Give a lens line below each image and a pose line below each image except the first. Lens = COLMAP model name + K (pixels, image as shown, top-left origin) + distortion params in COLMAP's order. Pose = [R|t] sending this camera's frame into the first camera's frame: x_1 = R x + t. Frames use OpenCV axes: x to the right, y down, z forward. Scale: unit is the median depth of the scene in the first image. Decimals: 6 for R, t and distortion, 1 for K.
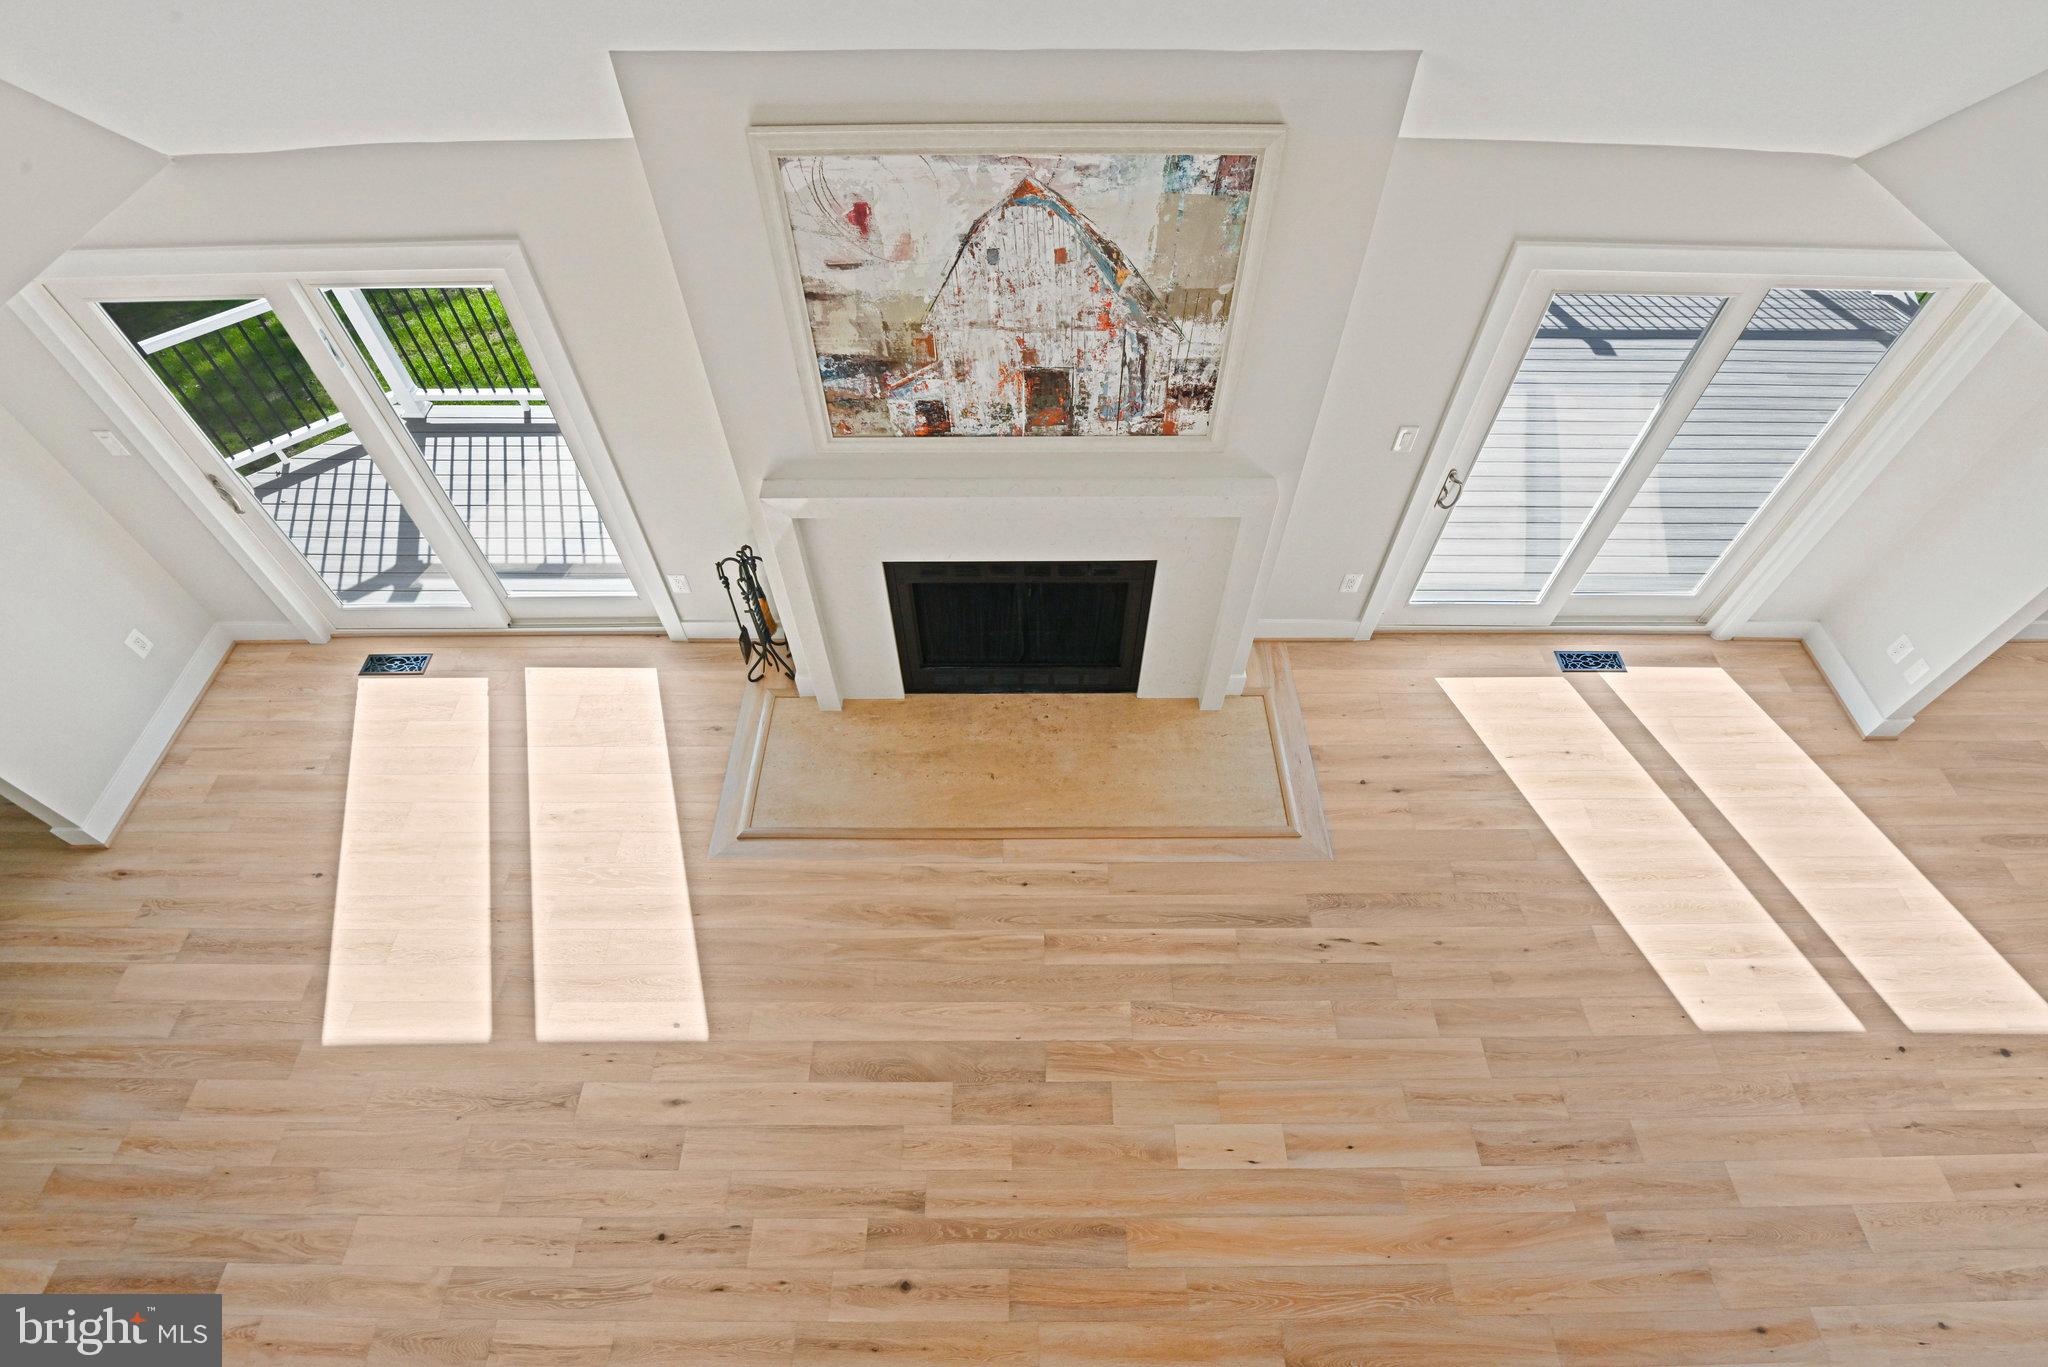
lens RADIAL K [[956.0, 0, 1027.5], [0, 956.0, 682.2], [0, 0, 1]] dist [-0.016903, -0.001475]
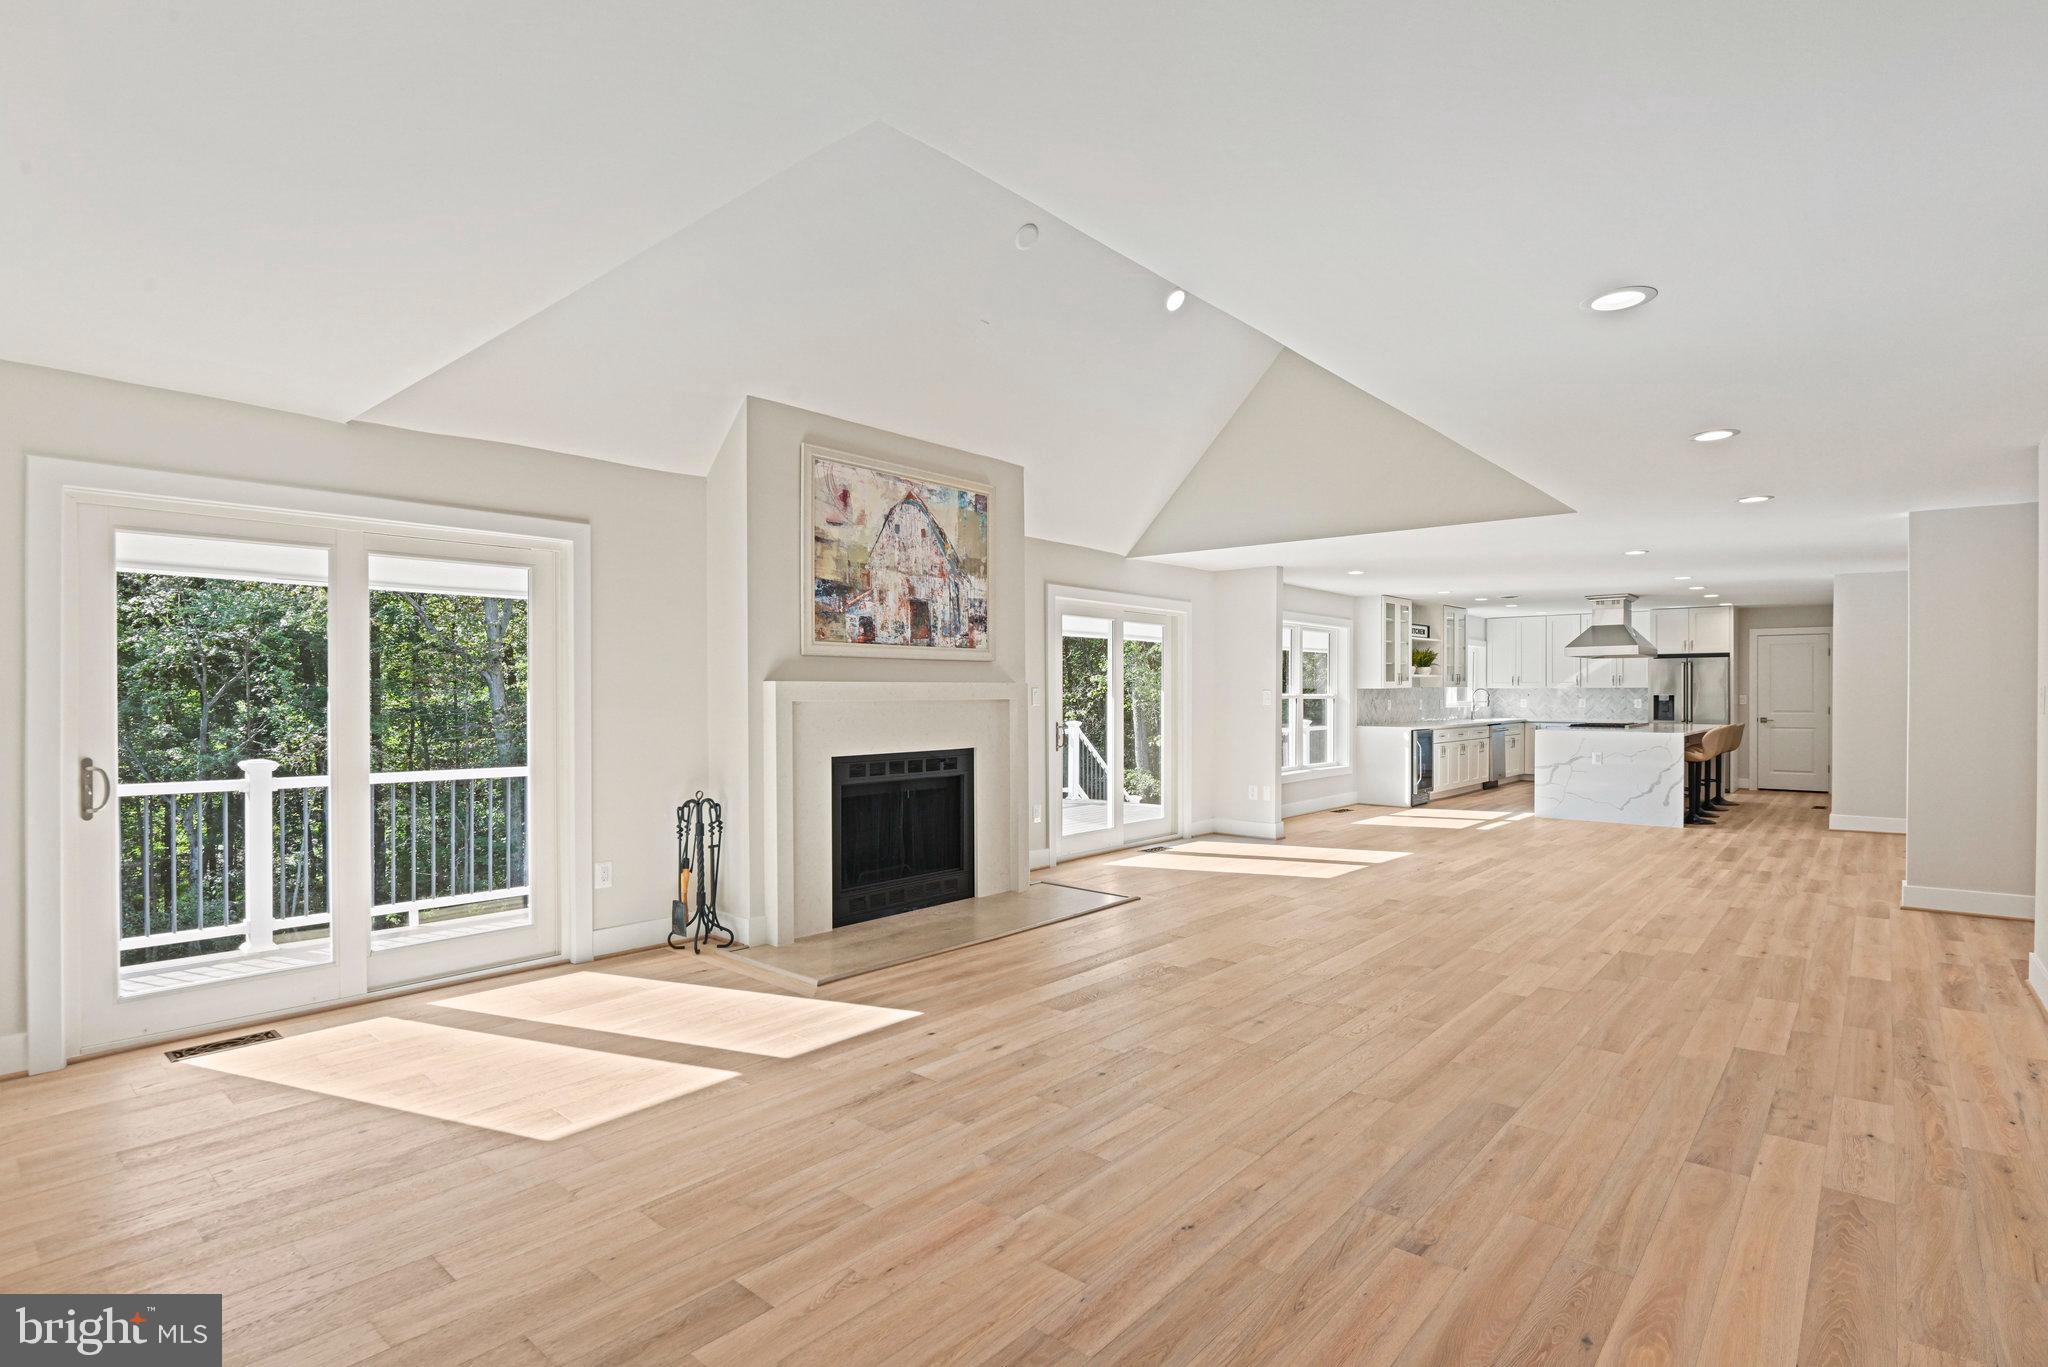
lens RADIAL K [[1005.4, 0, 1030.2], [0, 1005.4, 682.3], [0, 0, 1]] dist [-0.019785, -0.000093]
pose [[0.654837, 0.005480, 0.755750, -1.256814], [0.598229, 0.607331, -0.522753, 0.860675], [-0.461855, 0.794430, 0.394425, 0.307649]]
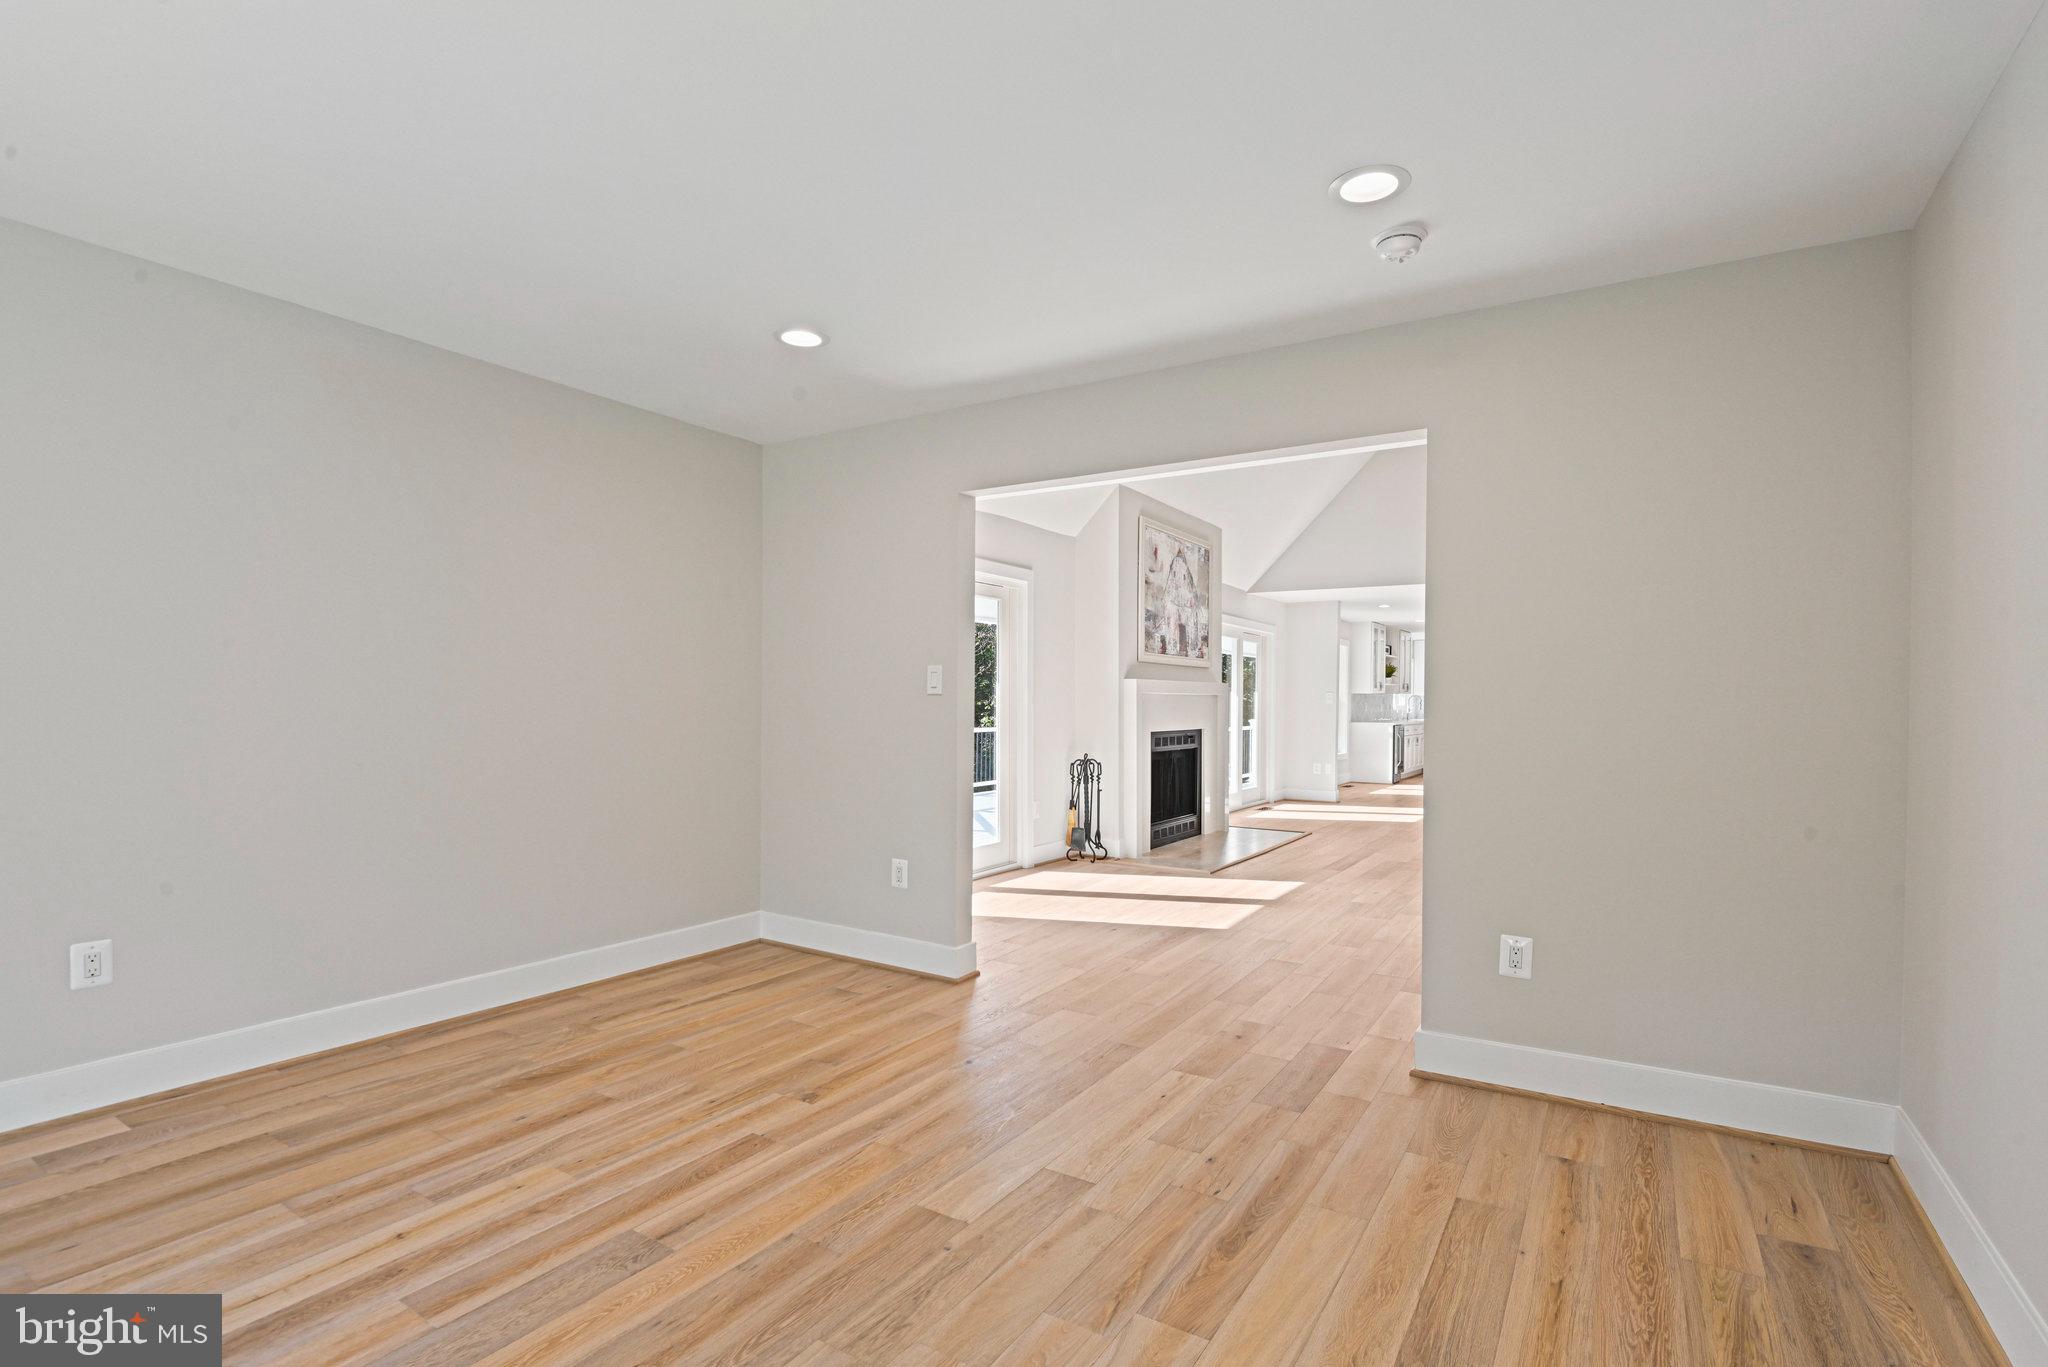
lens RADIAL K [[956.0, 0, 1042.6], [0, 956.0, 691.7], [0, 0, 1]] dist [-0.016903, -0.001475]
pose [[0.527374, 0.011344, 0.849557, -2.332639], [0.666371, 0.614798, -0.421868, 0.600508], [-0.527092, 0.788603, 0.316669, 0.552524]]
